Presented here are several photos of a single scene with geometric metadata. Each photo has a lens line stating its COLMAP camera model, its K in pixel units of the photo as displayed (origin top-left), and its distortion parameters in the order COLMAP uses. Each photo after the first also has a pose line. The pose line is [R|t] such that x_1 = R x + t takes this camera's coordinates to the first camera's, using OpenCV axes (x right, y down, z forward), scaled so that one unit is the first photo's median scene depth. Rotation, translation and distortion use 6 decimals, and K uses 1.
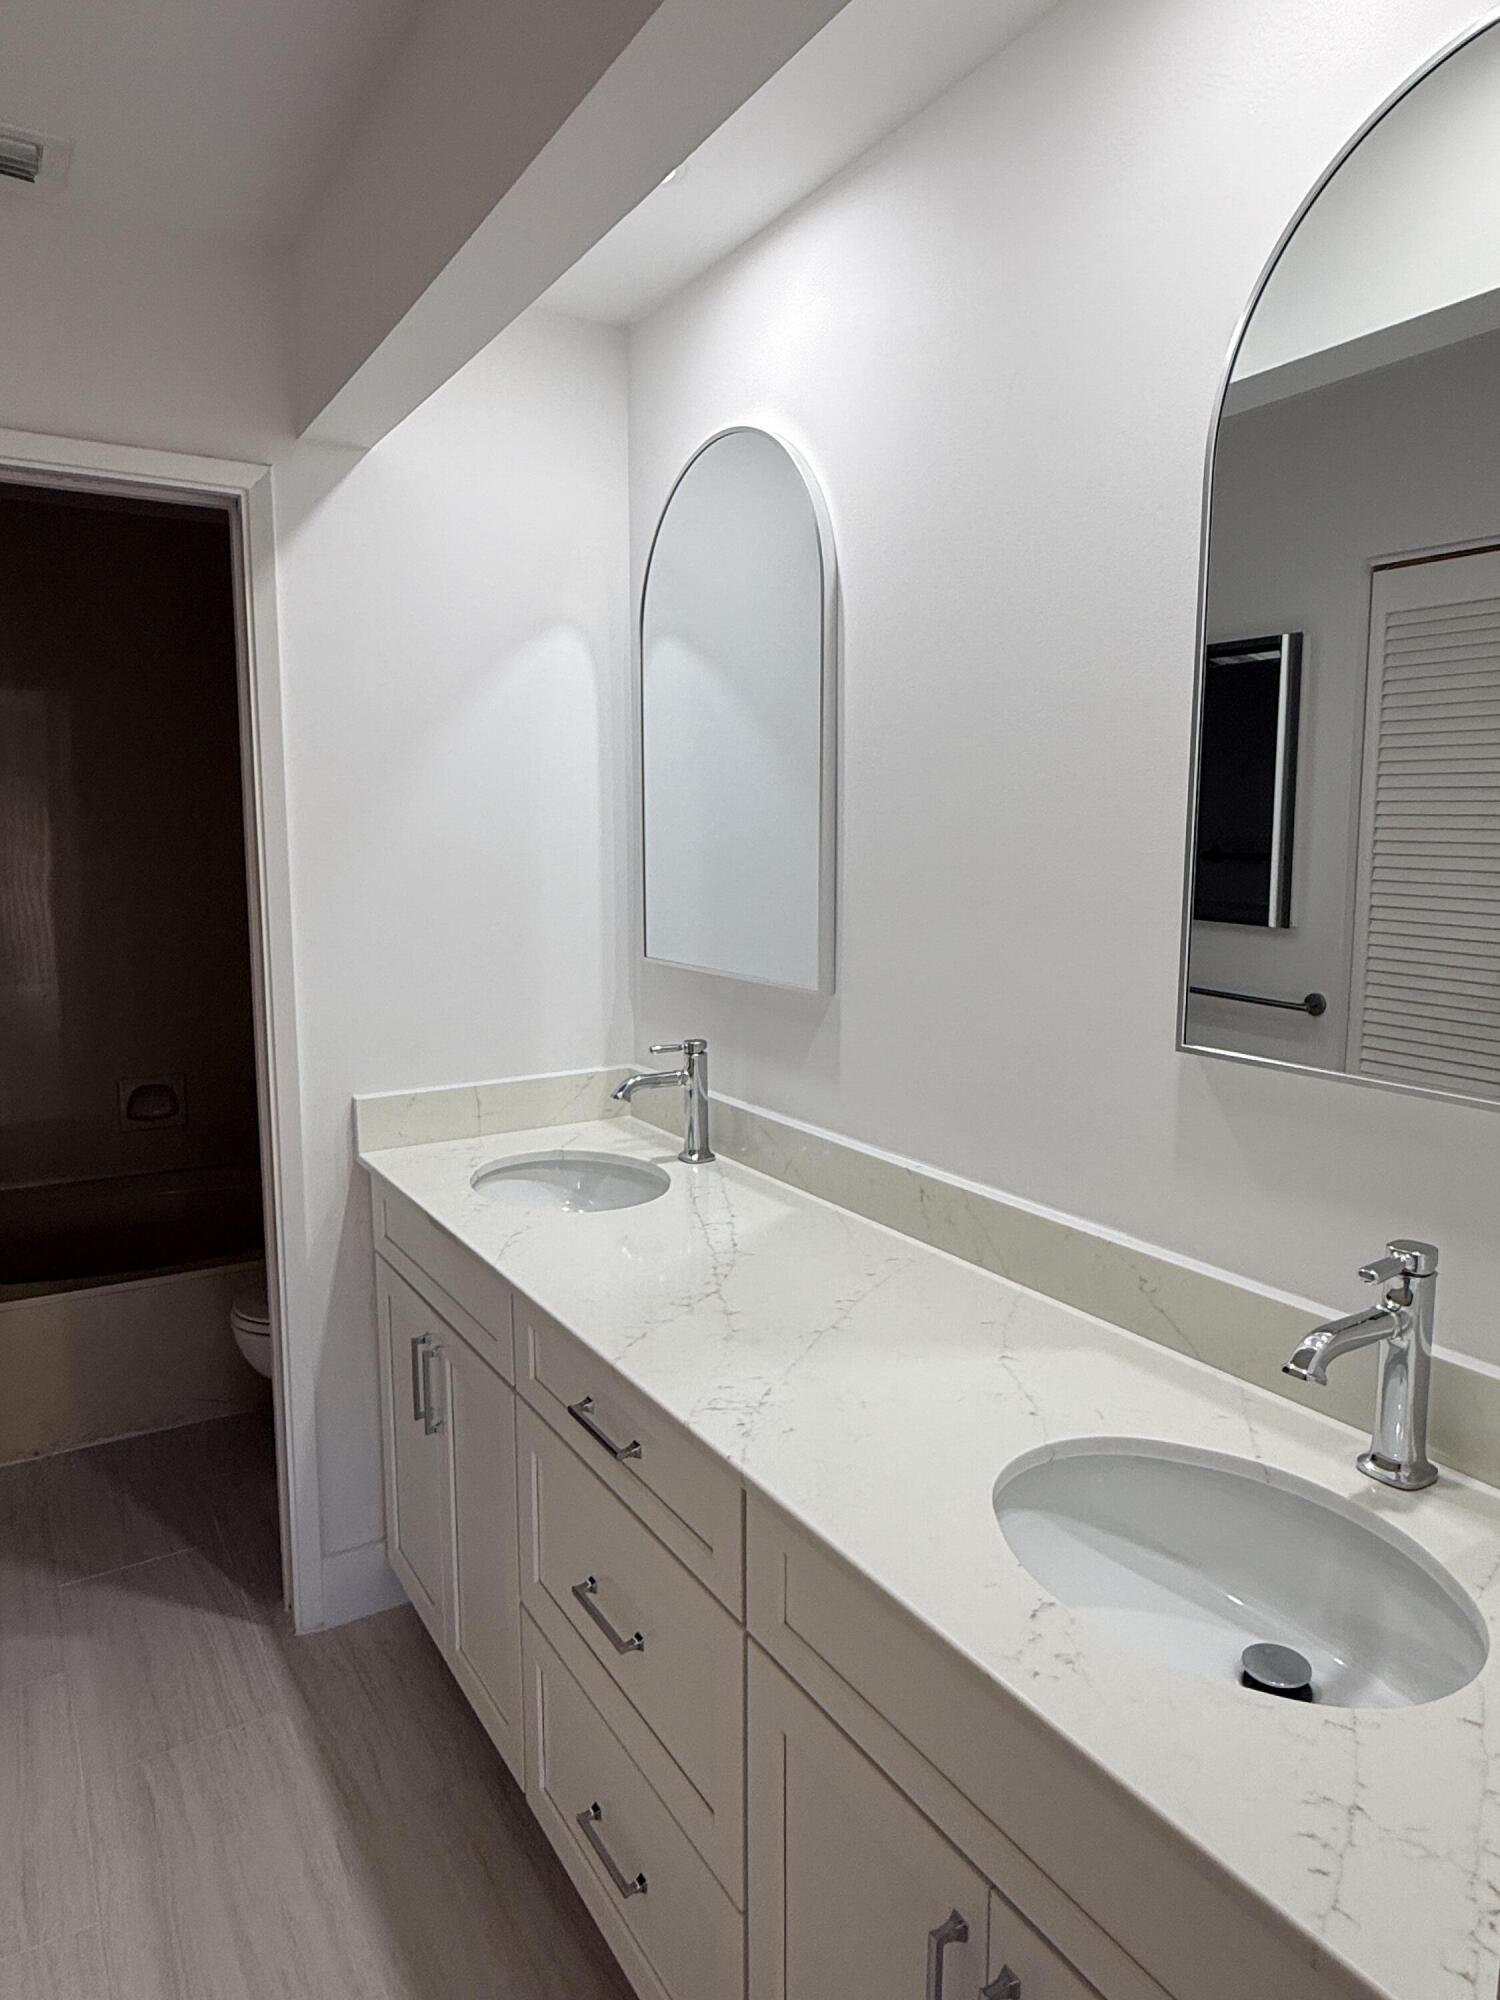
lens RADIAL K [[1286.5, 0, 761.6], [0, 1286.5, 999.7], [0, 0, 1]] dist [-0.001131, 0.004009]
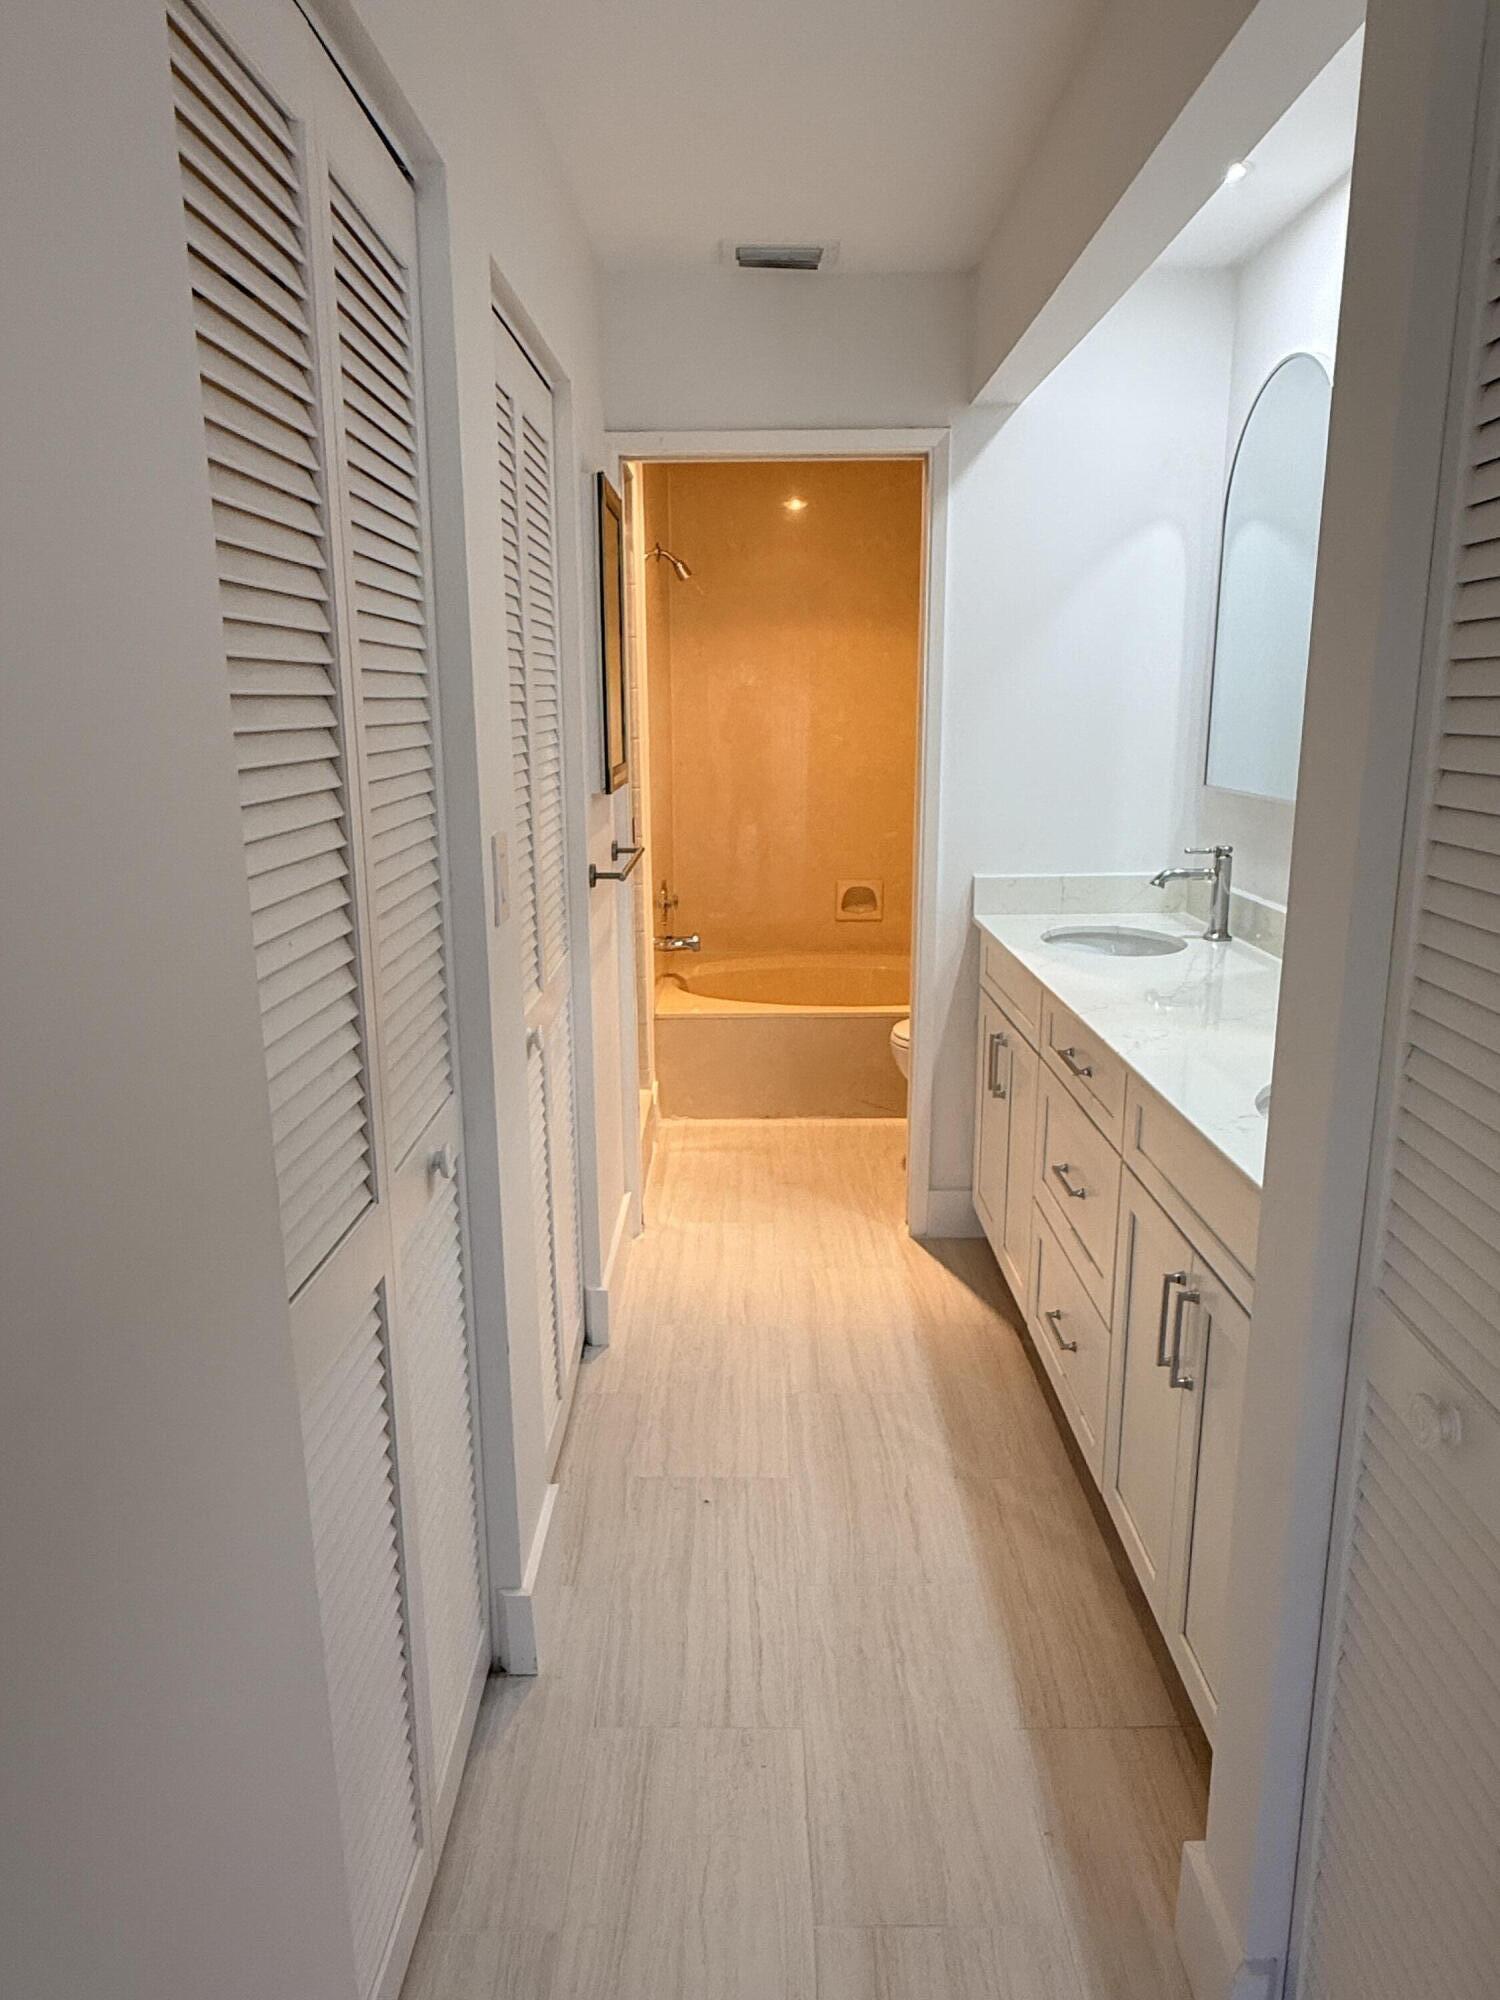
lens RADIAL K [[1286.5, 0, 747.1], [0, 1286.5, 1002.9], [0, 0, 1]] dist [-0.001131, 0.004009]
pose [[0.851008, 0.112596, -0.512941, 0.223227], [-0.060741, 0.991293, 0.116826, 0.065674], [0.521629, -0.068263, 0.850437, -0.366752]]
